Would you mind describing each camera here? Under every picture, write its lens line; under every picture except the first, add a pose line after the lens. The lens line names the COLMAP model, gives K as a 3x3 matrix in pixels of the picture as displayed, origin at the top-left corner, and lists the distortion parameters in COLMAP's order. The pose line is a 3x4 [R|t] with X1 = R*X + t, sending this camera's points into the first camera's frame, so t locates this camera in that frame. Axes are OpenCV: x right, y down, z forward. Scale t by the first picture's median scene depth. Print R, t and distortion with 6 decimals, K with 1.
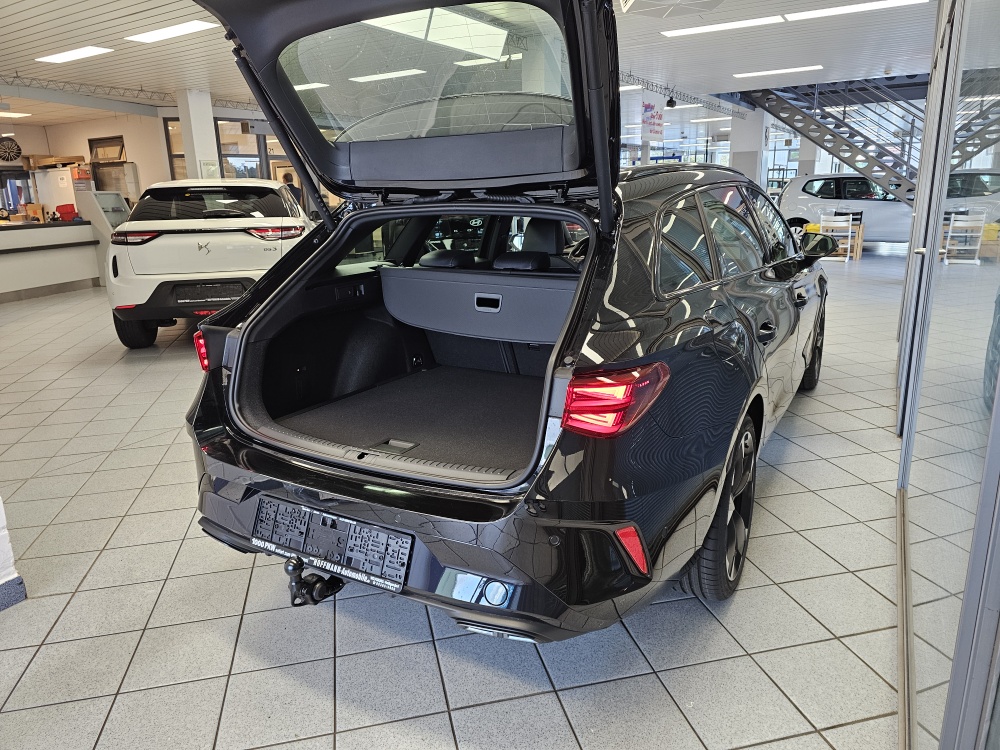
lens RADIAL K [[674.0, 0, 502.6], [0, 674.0, 368.4], [0, 0, 1]] dist [0.017316, 0.001118]
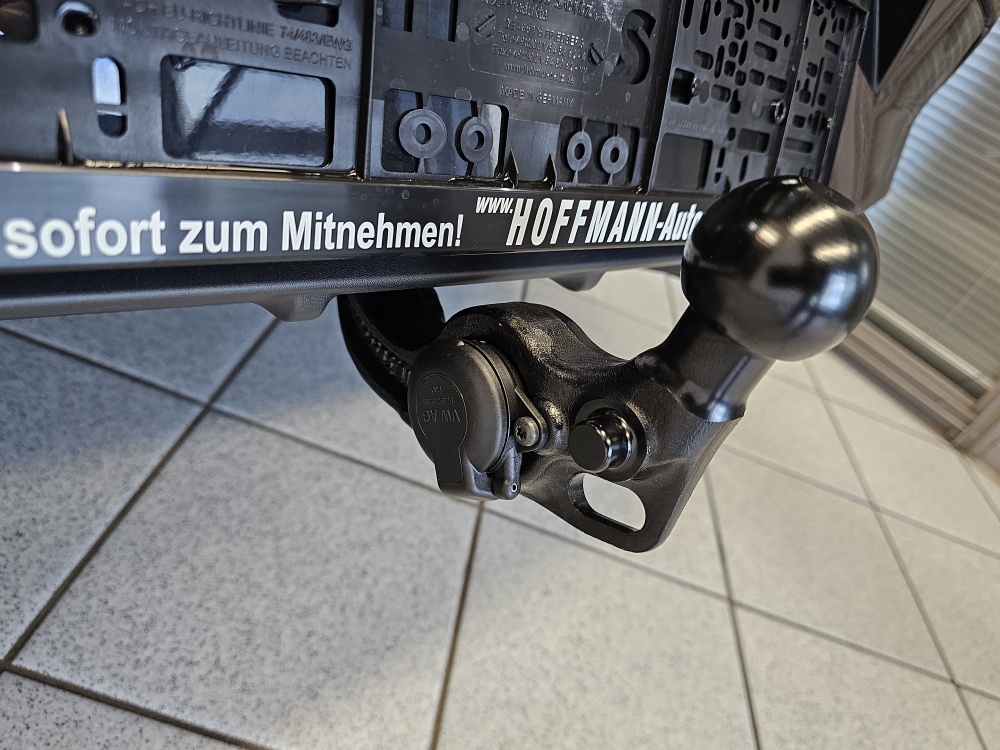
lens RADIAL K [[674.0, 0, 502.6], [0, 674.0, 368.4], [0, 0, 1]] dist [0.017316, 0.001118]
pose [[0.306019, -0.418433, 0.855141, -0.382079], [-0.142236, 0.868057, 0.475653, 0.238931], [-0.941340, -0.267190, 0.206125, 0.926704]]
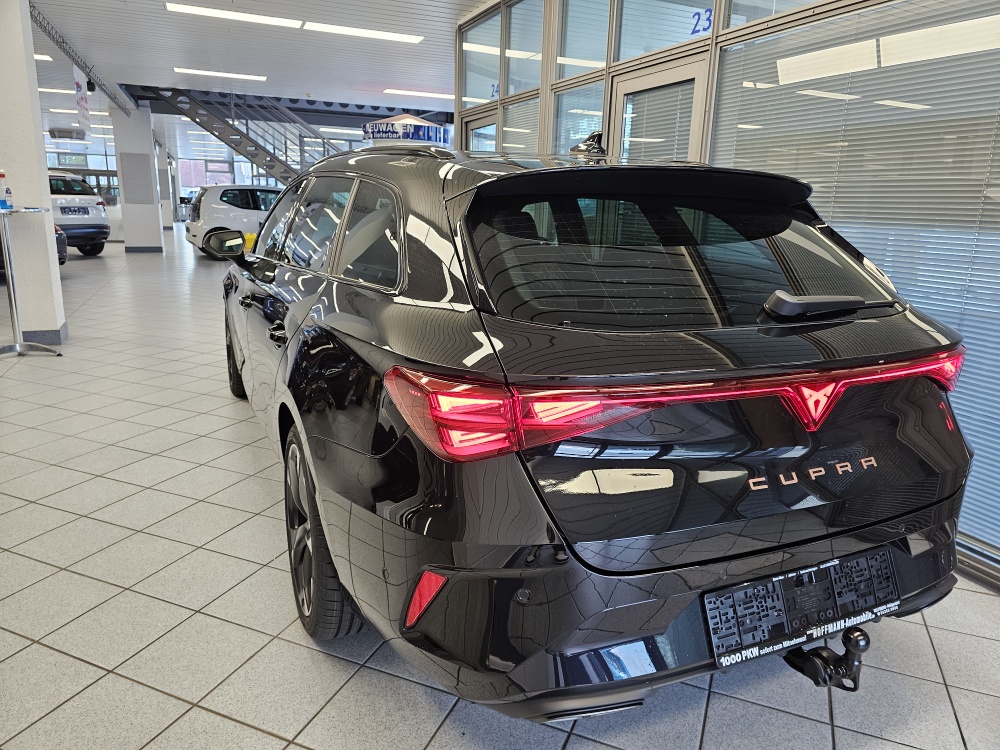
lens RADIAL K [[674.0, 0, 502.6], [0, 674.0, 368.4], [0, 0, 1]] dist [0.017316, 0.001118]
pose [[0.577125, -0.149236, 0.802905, -1.017987], [0.164282, 0.984278, 0.064863, -0.117585], [-0.799962, 0.094469, 0.592568, 0.761557]]
